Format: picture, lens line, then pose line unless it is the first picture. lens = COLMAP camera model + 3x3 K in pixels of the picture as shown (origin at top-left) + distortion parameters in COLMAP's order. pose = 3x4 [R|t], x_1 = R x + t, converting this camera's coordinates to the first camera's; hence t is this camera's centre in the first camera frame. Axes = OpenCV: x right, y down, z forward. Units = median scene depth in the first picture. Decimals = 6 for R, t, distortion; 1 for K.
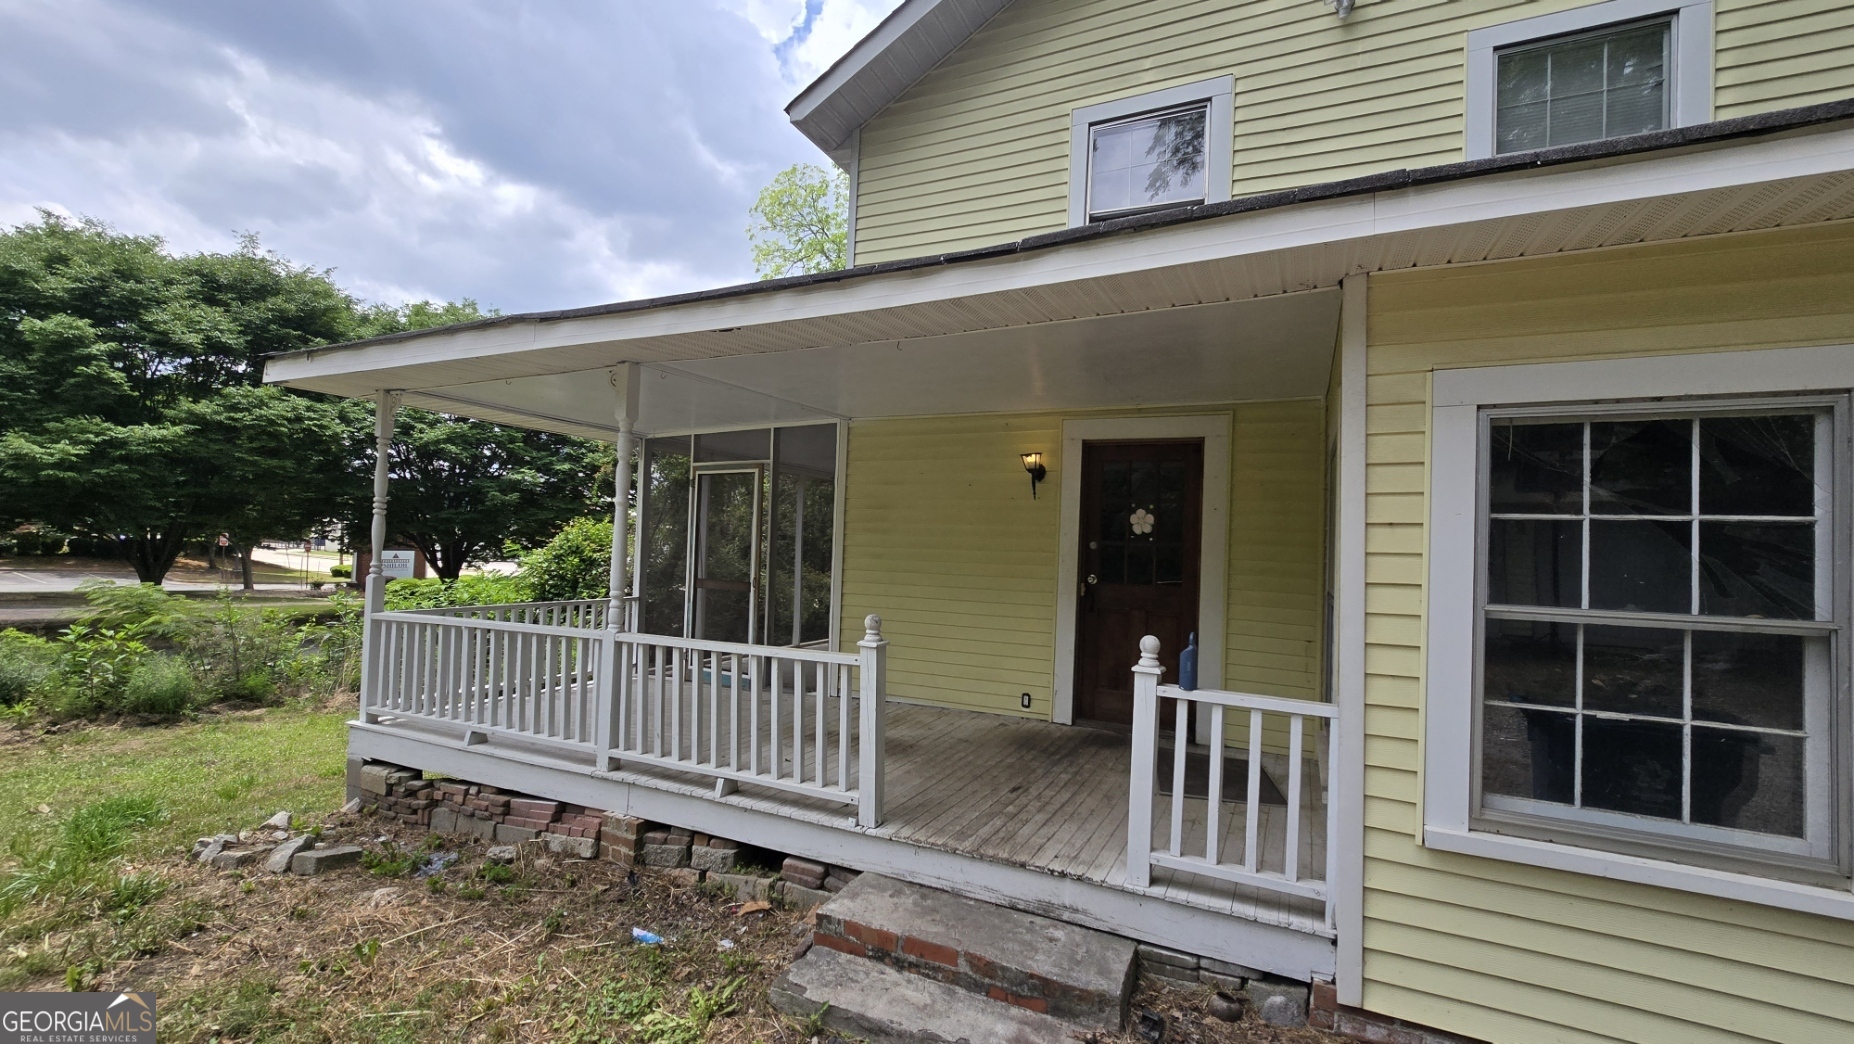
lens RADIAL K [[748.9, 0, 927.0], [0, 748.9, 522.0], [0, 0, 1]] dist [-0.000004, 0.000003]
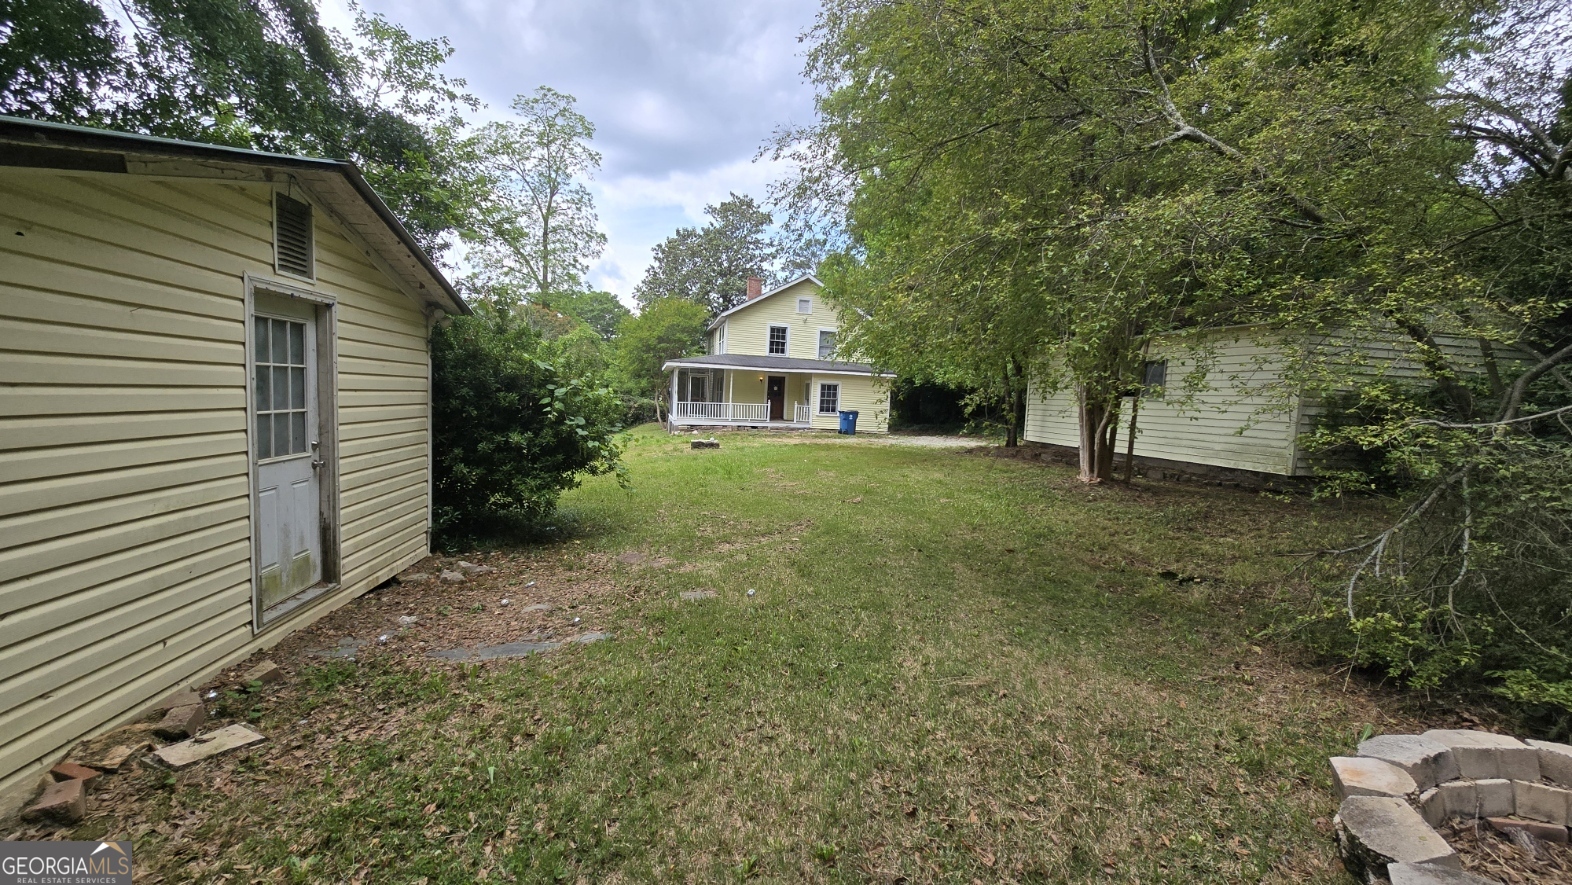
lens RADIAL K [[641.0, 0, 786.0], [0, 641.0, 442.5], [0, 0, 1]] dist [-0.001128, -0.000001]
pose [[0.791270, -0.043370, 0.609928, -4.559140], [-0.034087, 0.992802, 0.114817, -0.262828], [-0.610517, -0.111642, 0.784095, -5.193397]]
